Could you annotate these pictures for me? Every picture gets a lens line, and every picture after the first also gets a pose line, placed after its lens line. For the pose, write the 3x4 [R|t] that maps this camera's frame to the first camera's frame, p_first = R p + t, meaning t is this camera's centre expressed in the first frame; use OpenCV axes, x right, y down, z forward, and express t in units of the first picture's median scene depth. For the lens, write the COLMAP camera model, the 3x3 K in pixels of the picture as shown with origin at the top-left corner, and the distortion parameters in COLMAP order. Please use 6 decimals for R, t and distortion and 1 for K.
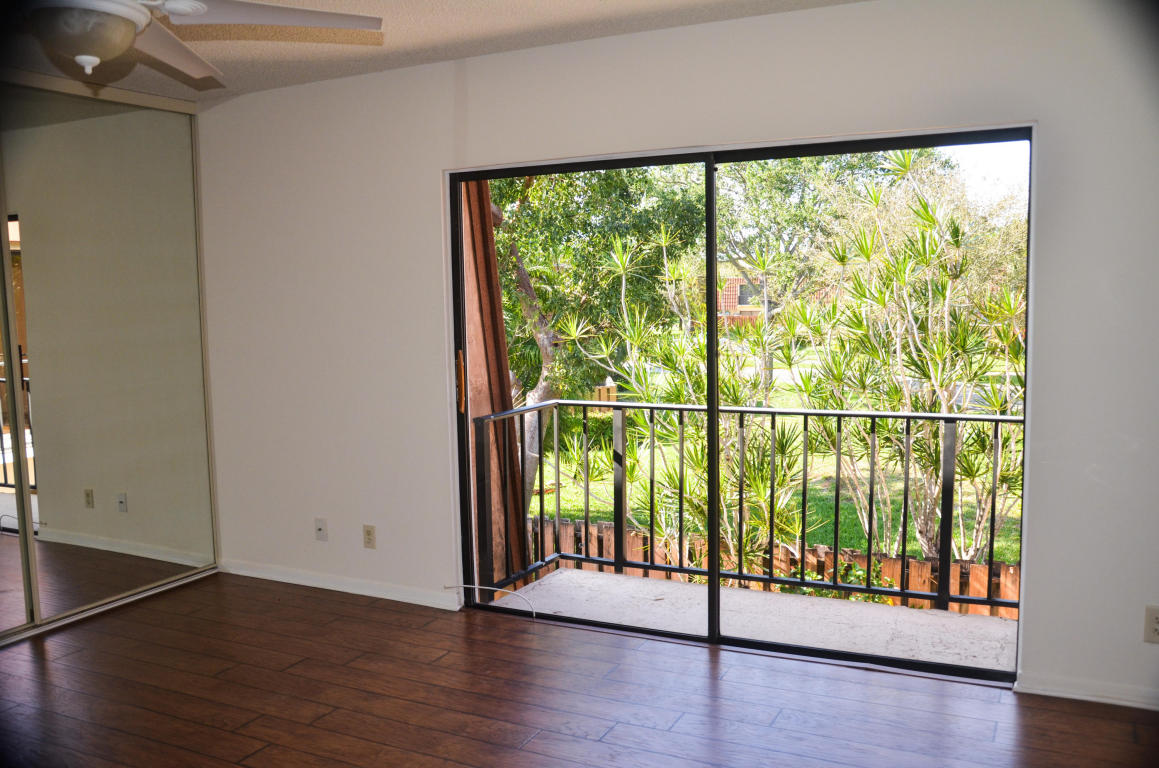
lens RADIAL K [[1015.3, 0, 579.5], [0, 1015.3, 384.0], [0, 0, 1]] dist [0.004234, 0.015264]
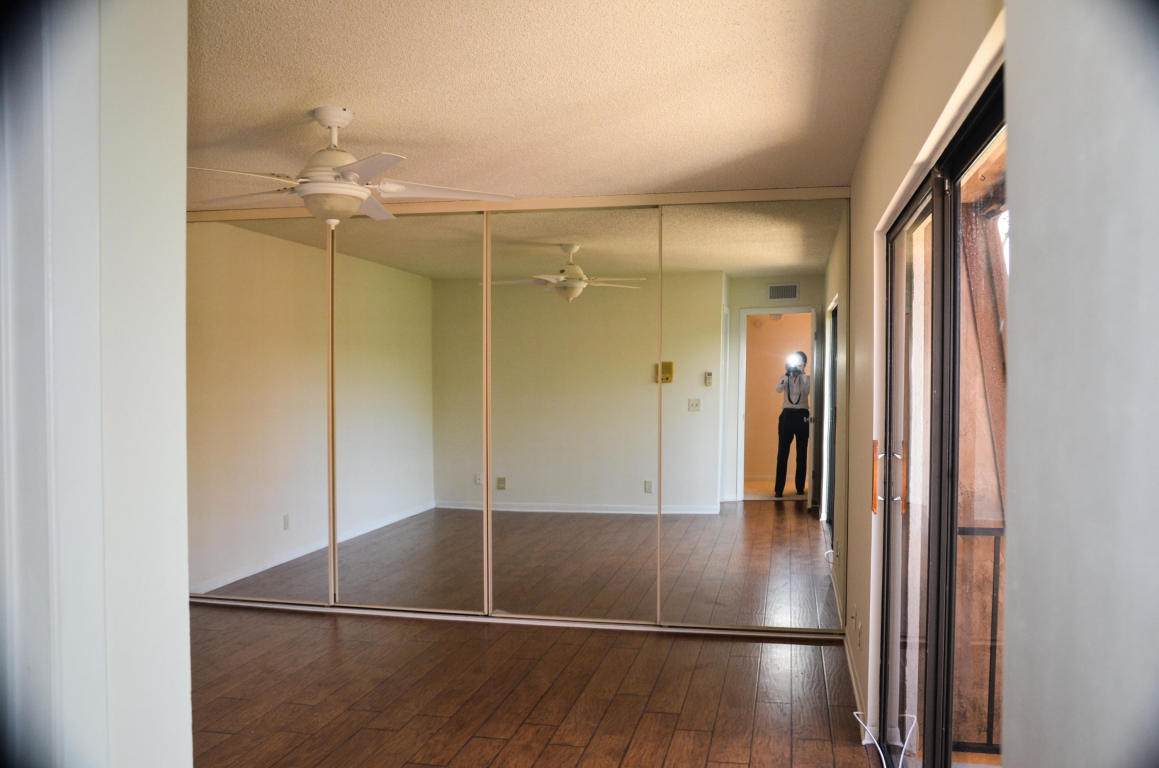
lens RADIAL K [[981.8, 0, 579.5], [0, 981.8, 384.0], [0, 0, 1]] dist [-0.050641, 0.010930]
pose [[0.265730, 0.032905, -0.963486, 0.675489], [-0.098917, 0.995073, 0.006702, -0.069326], [0.958959, 0.093524, 0.267676, 0.598298]]
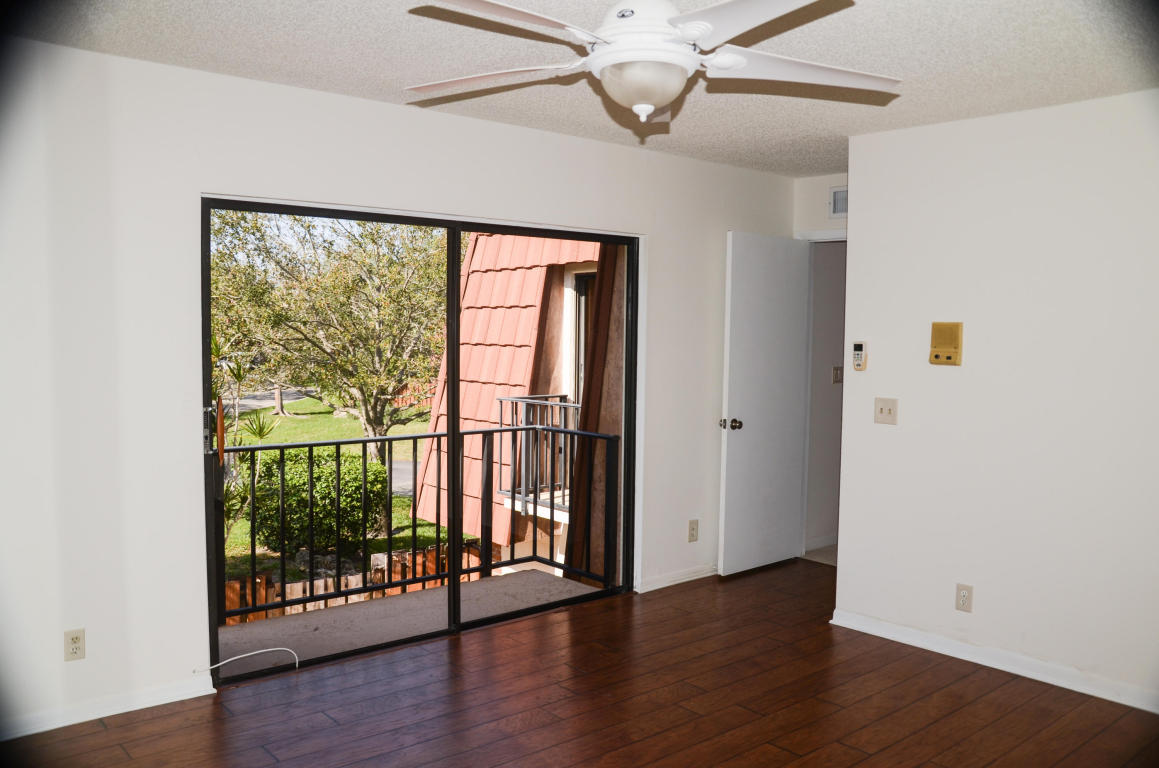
lens RADIAL K [[981.8, 0, 579.5], [0, 981.8, 384.0], [0, 0, 1]] dist [-0.050641, 0.010930]
pose [[0.378817, -0.028225, 0.925041, -0.879238], [0.068995, 0.997615, 0.002185, -0.026527], [-0.922896, 0.062995, 0.379861, 0.425248]]
